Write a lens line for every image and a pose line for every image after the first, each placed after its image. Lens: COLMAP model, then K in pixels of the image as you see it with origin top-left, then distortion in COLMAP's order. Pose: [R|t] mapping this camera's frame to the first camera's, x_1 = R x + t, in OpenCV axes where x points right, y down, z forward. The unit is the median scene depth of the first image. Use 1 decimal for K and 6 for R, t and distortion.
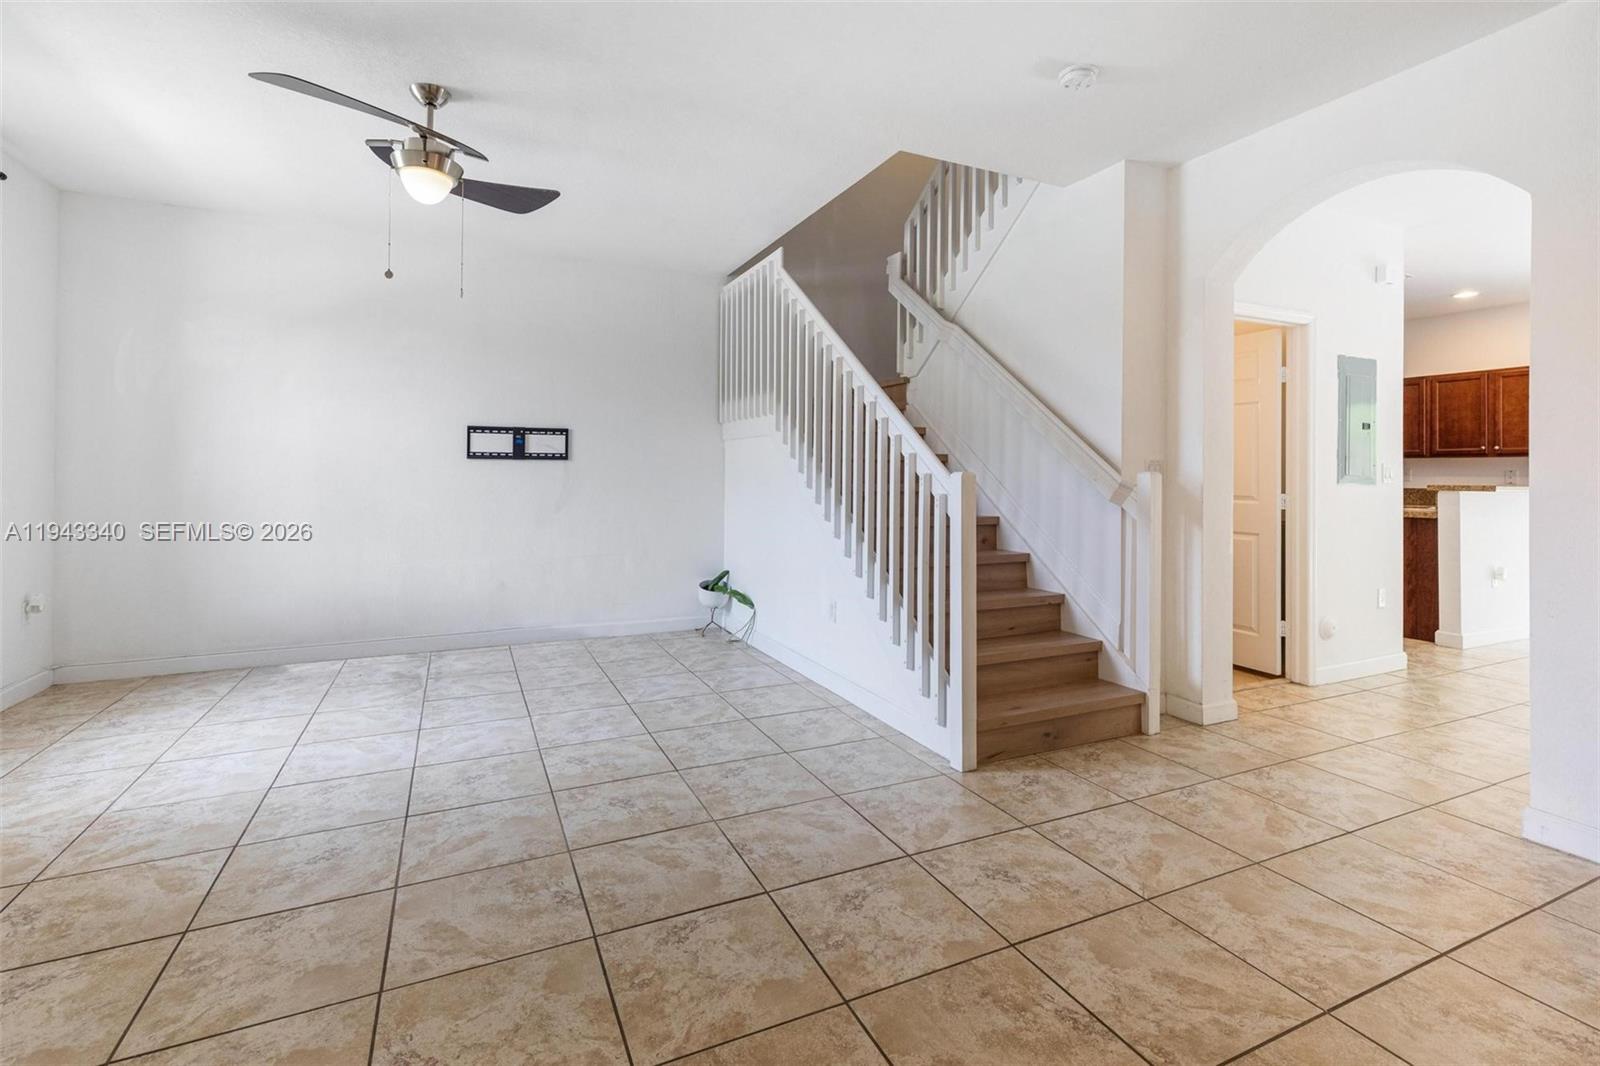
lens RADIAL K [[758.0, 0, 803.1], [0, 758.0, 464.3], [0, 0, 1]] dist [0.004583, -0.000009]
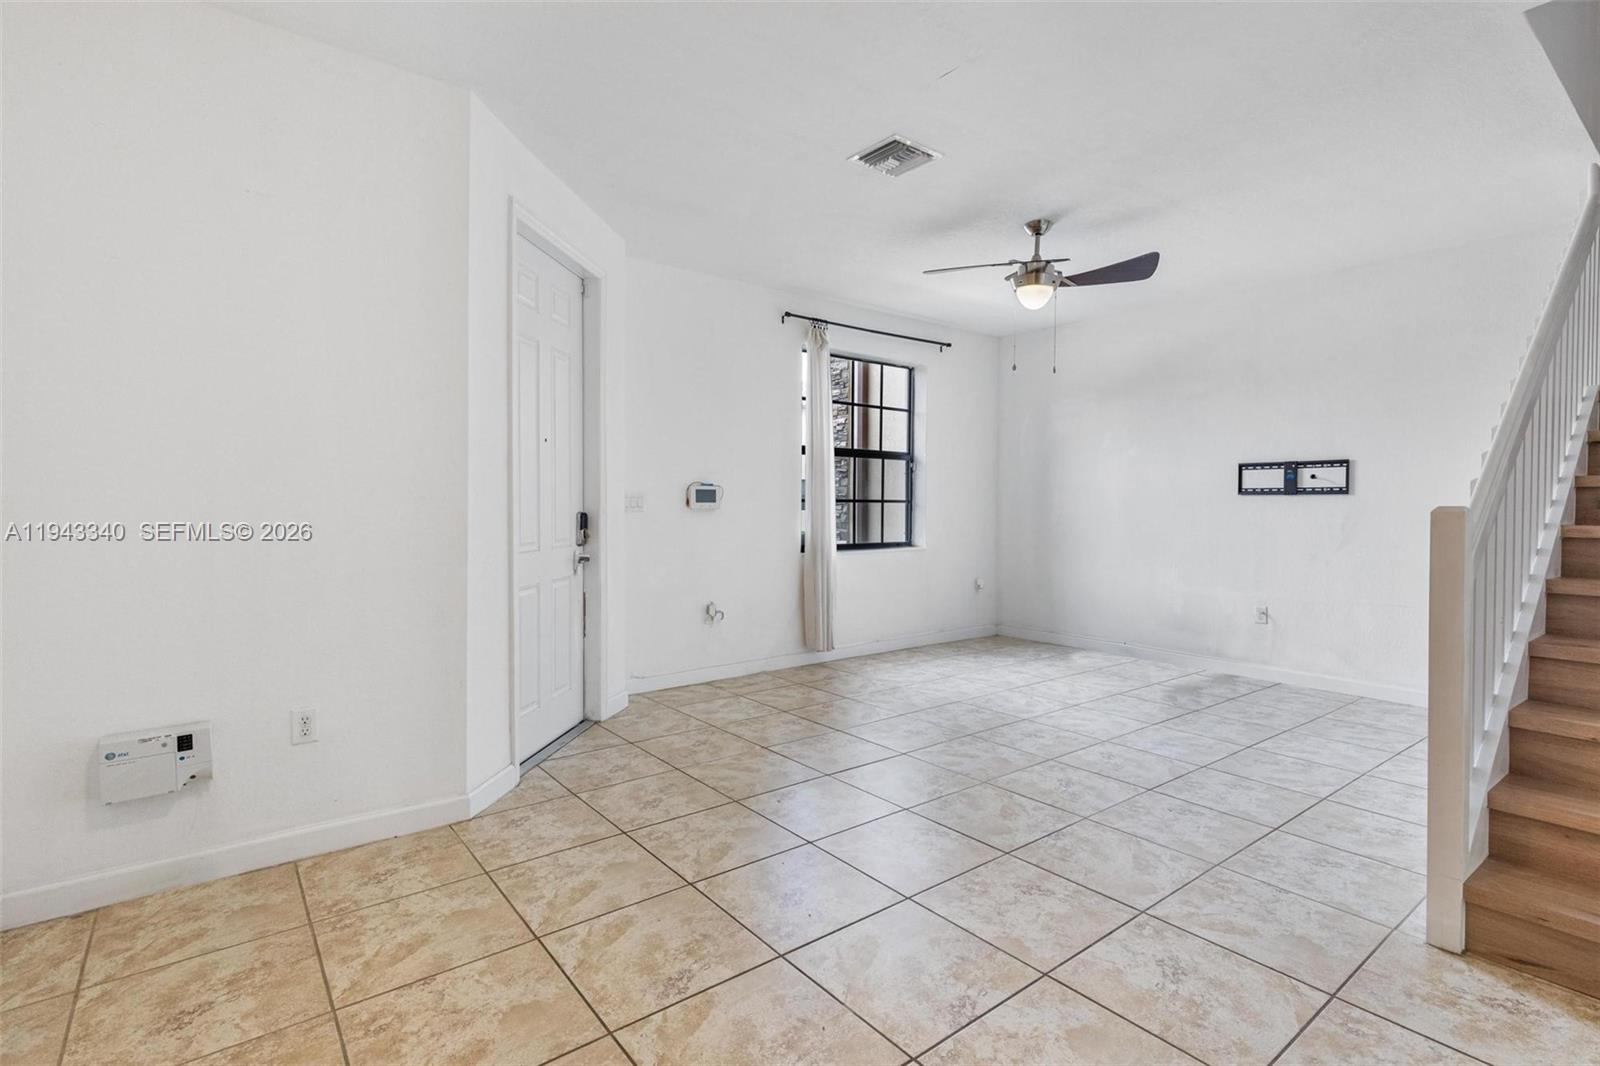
lens RADIAL K [[751.8, 0, 795.0], [0, 751.8, 522.5], [0, 0, 1]] dist [0.003926, 0.000652]
pose [[0.215599, 0.019013, -0.976297, 0.791468], [0.010660, 0.999705, 0.021823, 0.002539], [0.976424, -0.015112, 0.215333, 0.313812]]
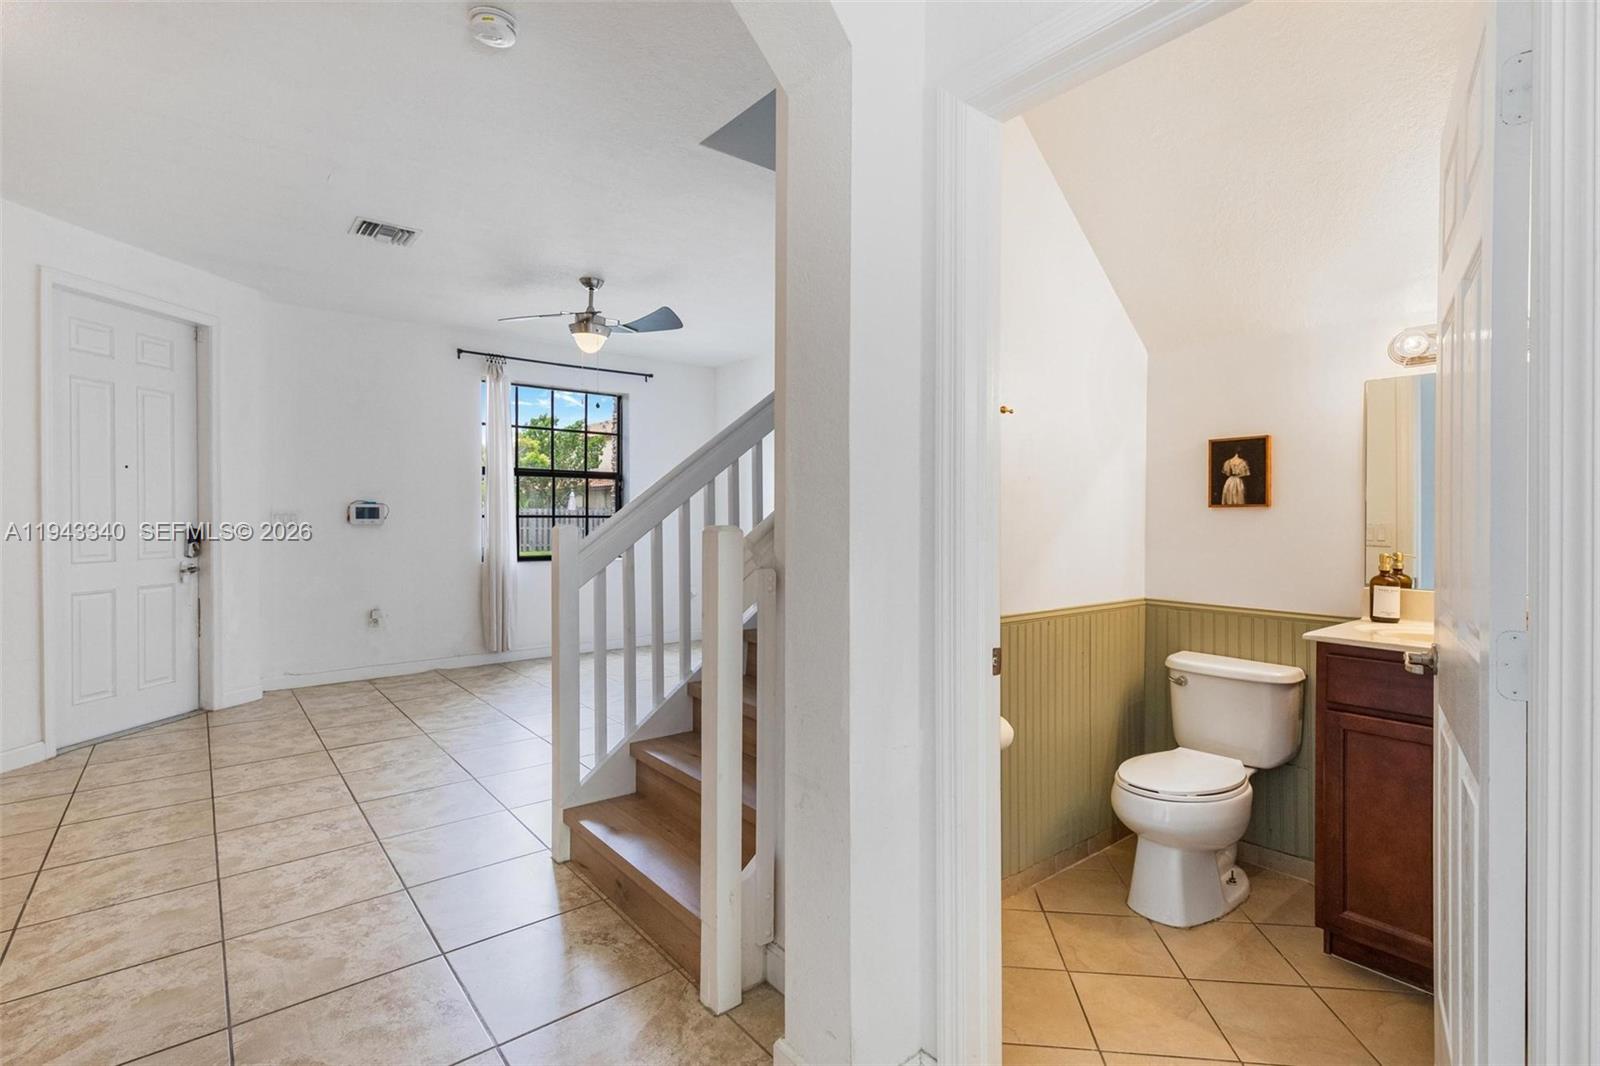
lens RADIAL K [[751.8, 0, 795.0], [0, 751.8, 522.5], [0, 0, 1]] dist [0.003926, 0.000652]
pose [[0.227828, 0.002206, -0.973699, 1.218447], [0.012282, 0.999911, 0.005139, 0.005285], [0.973624, -0.013130, 0.227780, 1.145142]]
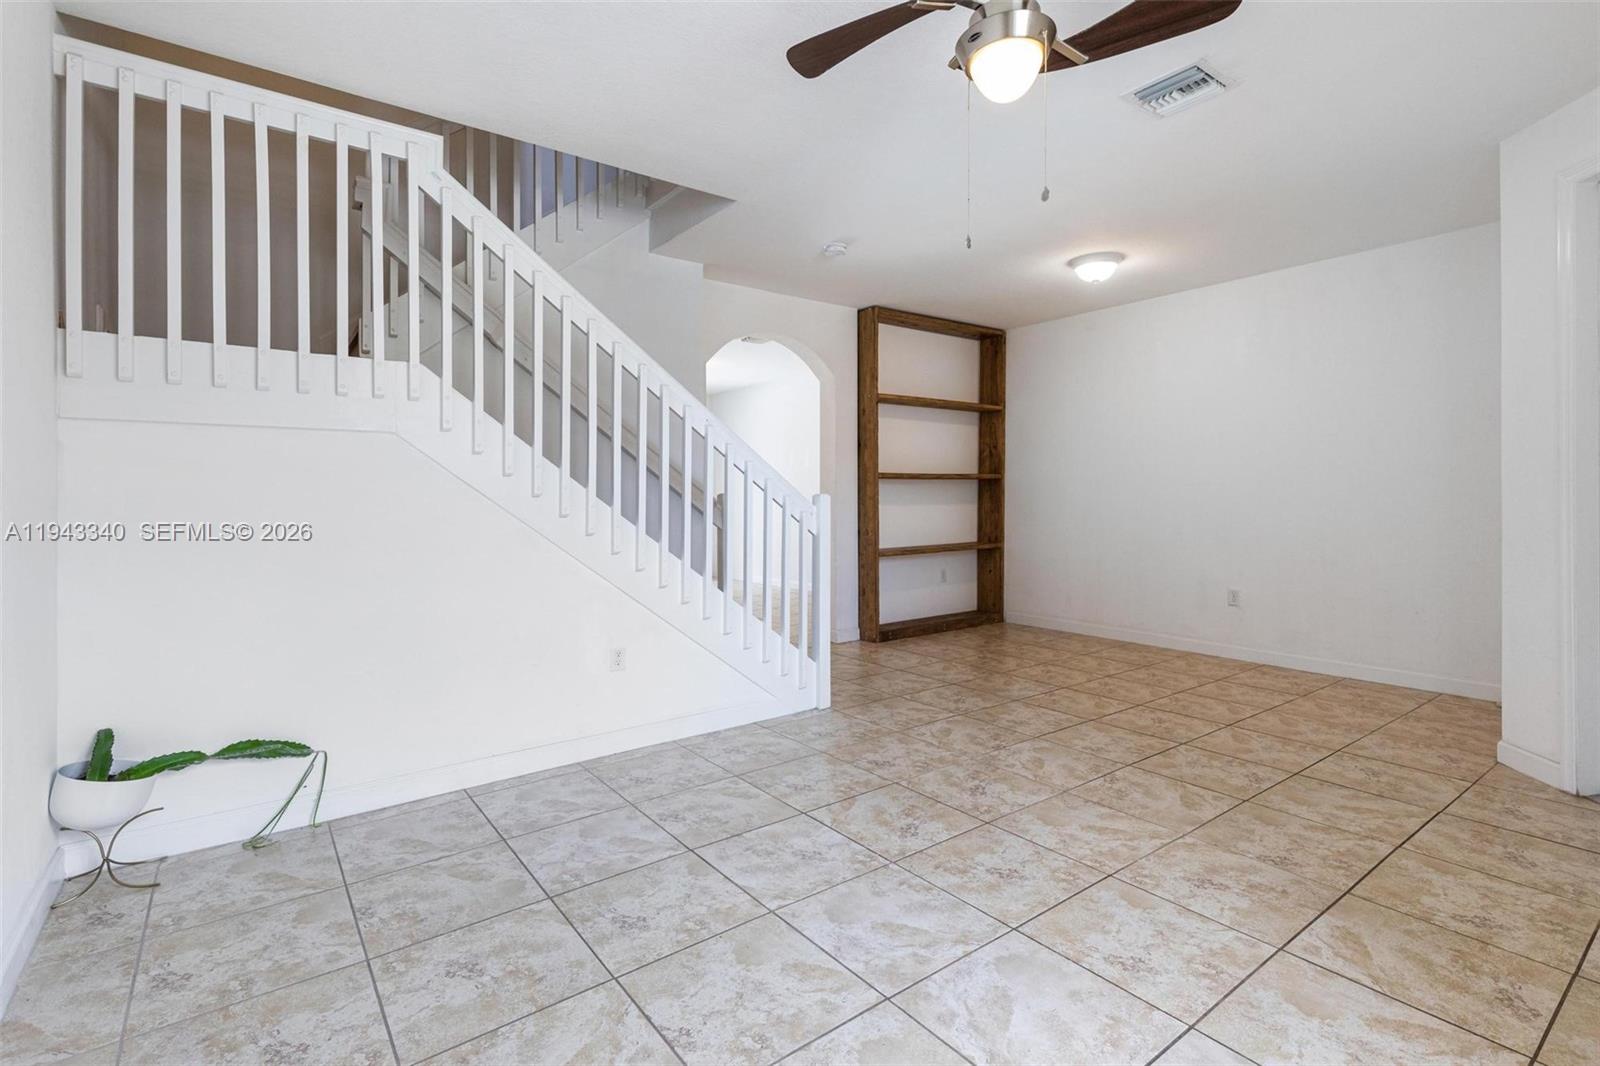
lens RADIAL K [[752.7, 0, 813.3], [0, 752.7, 502.2], [0, 0, 1]] dist [0.015150, -0.000642]
pose [[-0.227585, -0.016716, 0.973615, -1.211410], [-0.010364, 0.999838, 0.014744, 0.004762], [-0.973703, -0.006735, -0.227722, 1.429936]]
